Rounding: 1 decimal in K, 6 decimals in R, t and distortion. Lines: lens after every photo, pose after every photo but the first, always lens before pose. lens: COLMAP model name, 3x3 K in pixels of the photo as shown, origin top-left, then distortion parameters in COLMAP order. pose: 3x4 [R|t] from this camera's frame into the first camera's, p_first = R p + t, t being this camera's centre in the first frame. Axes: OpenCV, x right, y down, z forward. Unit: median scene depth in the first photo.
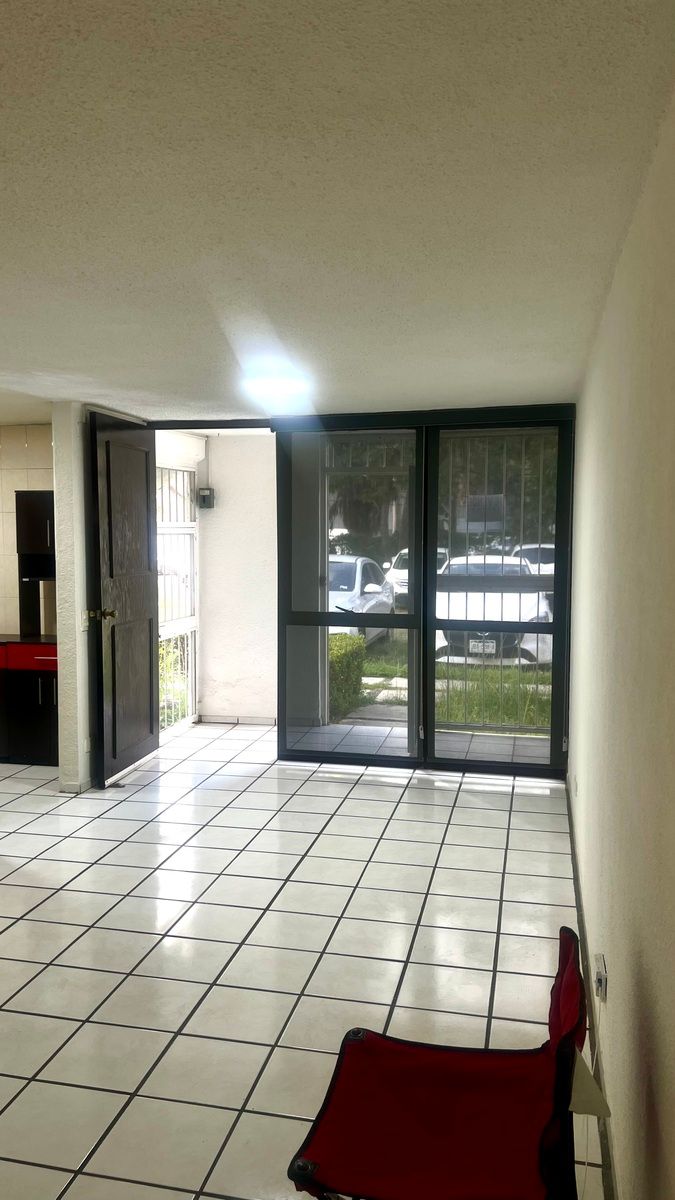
lens RADIAL K [[910.0, 0, 333.8], [0, 910.0, 599.9], [0, 0, 1]] dist [0.079032, -0.049806]
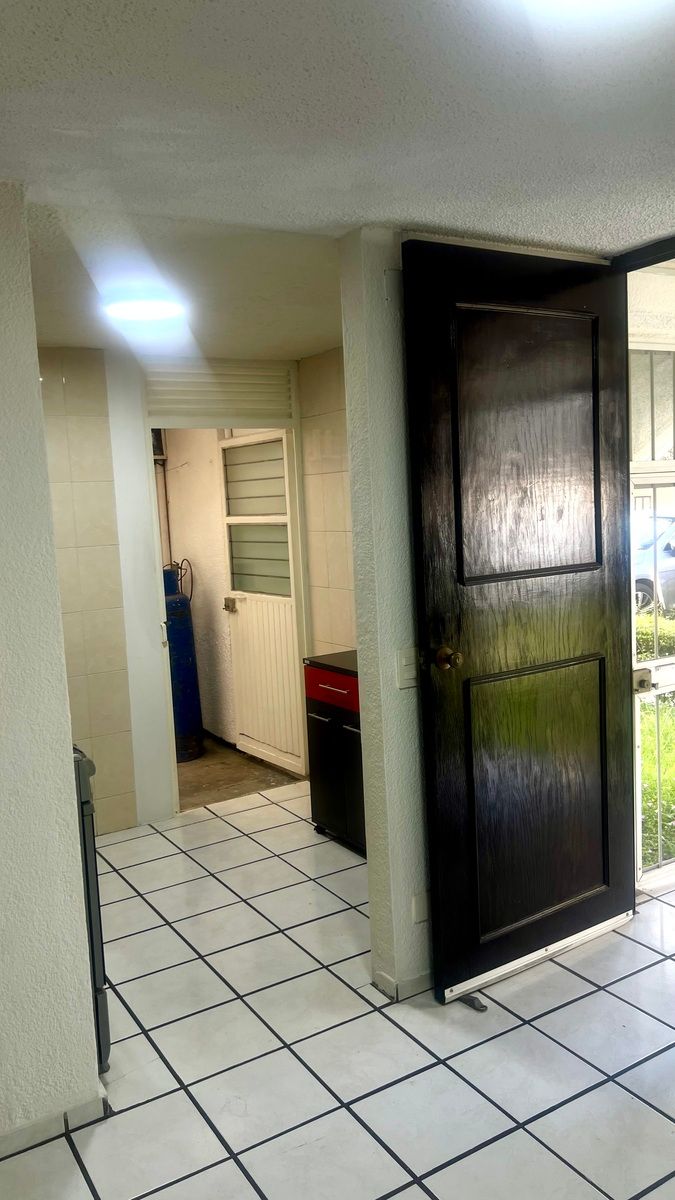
lens RADIAL K [[910.0, 0, 340.2], [0, 910.0, 600.9], [0, 0, 1]] dist [0.079032, -0.049806]
pose [[0.707375, 0.038735, -0.705776, 0.056832], [-0.004266, 0.998713, 0.050536, -0.038986], [0.706825, -0.032737, 0.706630, 0.604973]]
